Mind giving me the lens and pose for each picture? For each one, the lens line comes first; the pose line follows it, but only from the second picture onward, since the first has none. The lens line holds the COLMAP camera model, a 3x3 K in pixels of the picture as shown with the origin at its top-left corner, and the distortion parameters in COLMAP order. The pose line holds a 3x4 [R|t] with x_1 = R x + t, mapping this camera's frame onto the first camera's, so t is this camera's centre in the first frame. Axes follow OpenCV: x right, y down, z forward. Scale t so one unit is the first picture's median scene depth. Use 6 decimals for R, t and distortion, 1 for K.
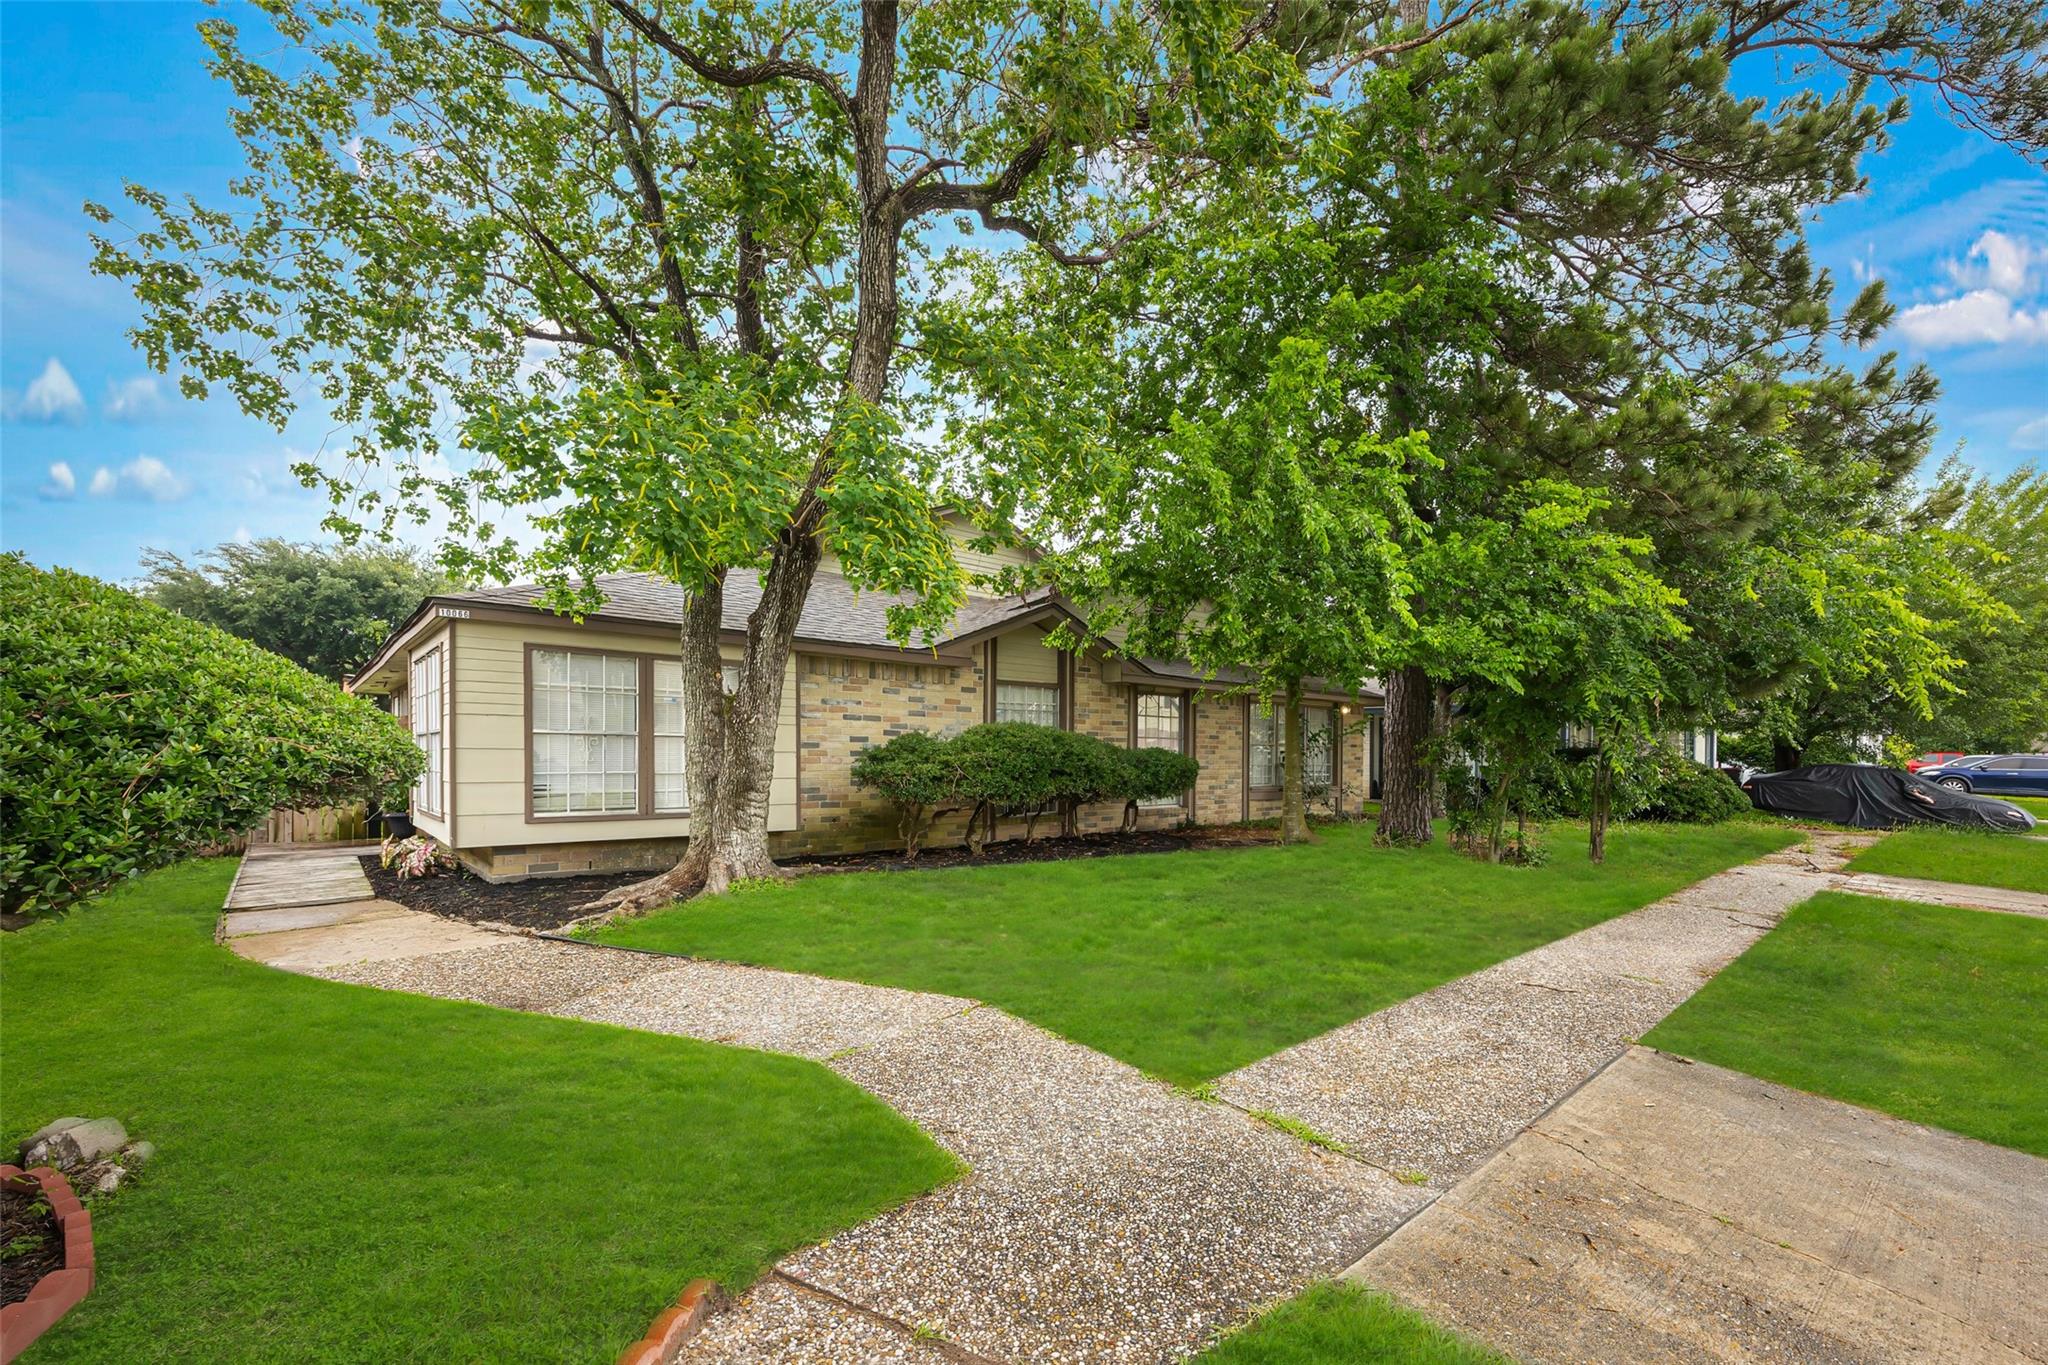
lens RADIAL K [[808.5, 0, 1009.7], [0, 808.5, 728.6], [0, 0, 1]] dist [-0.001016, 0.000144]
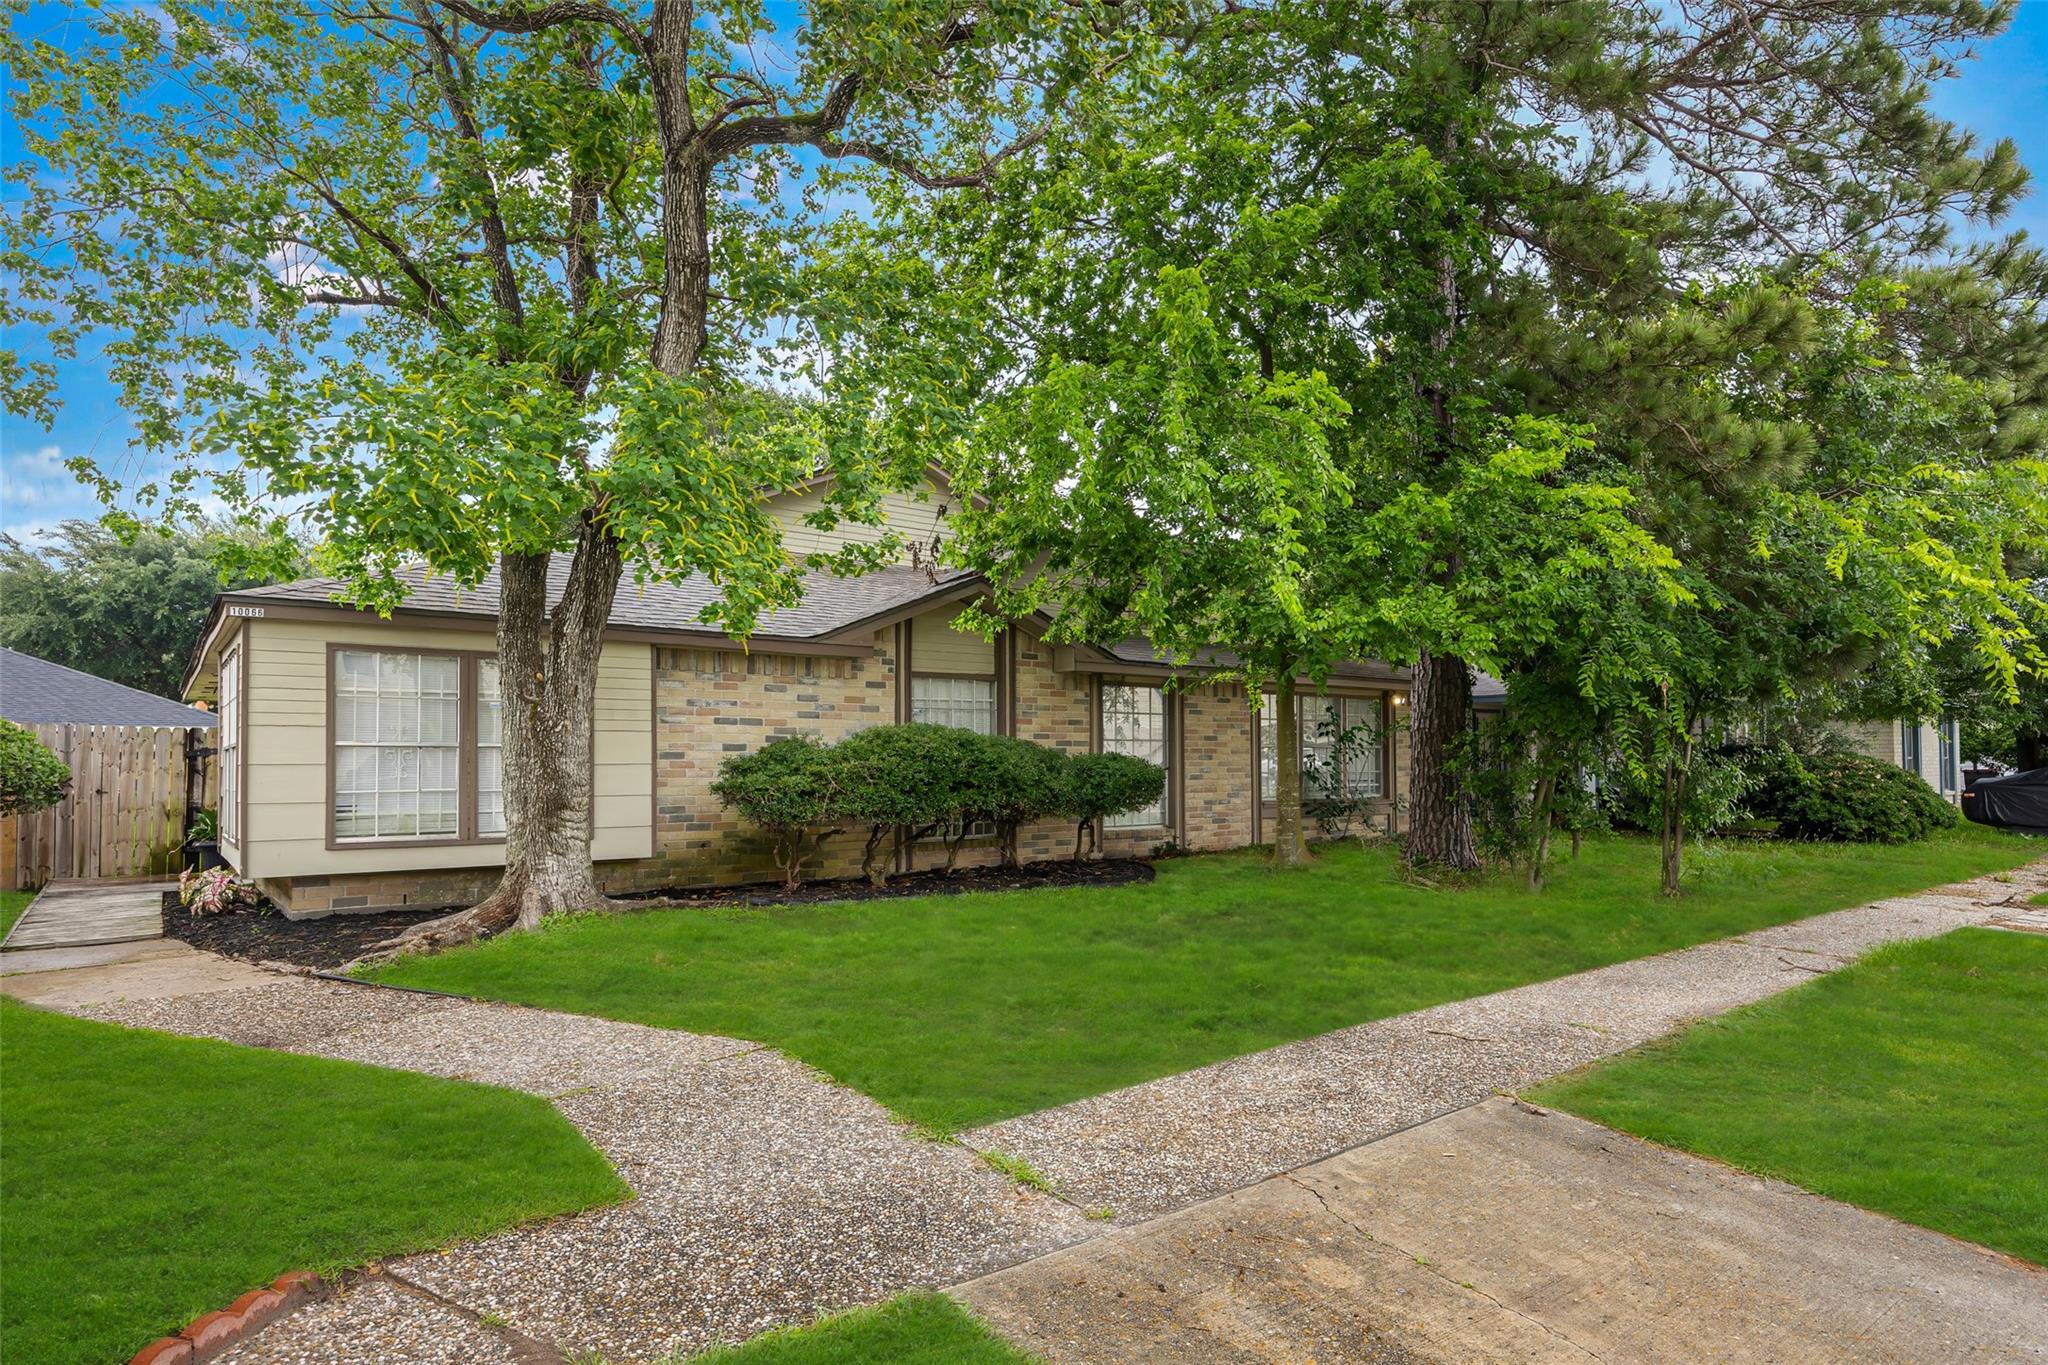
lens RADIAL K [[1107.9, 0, 1025.1], [0, 1107.9, 686.6], [0, 0, 1]] dist [-0.001658, -0.000497]
pose [[0.997084, -0.018362, -0.074071, 0.274959], [0.015474, 0.999105, -0.039376, 0.000064], [0.074728, 0.038115, 0.996475, -0.156902]]
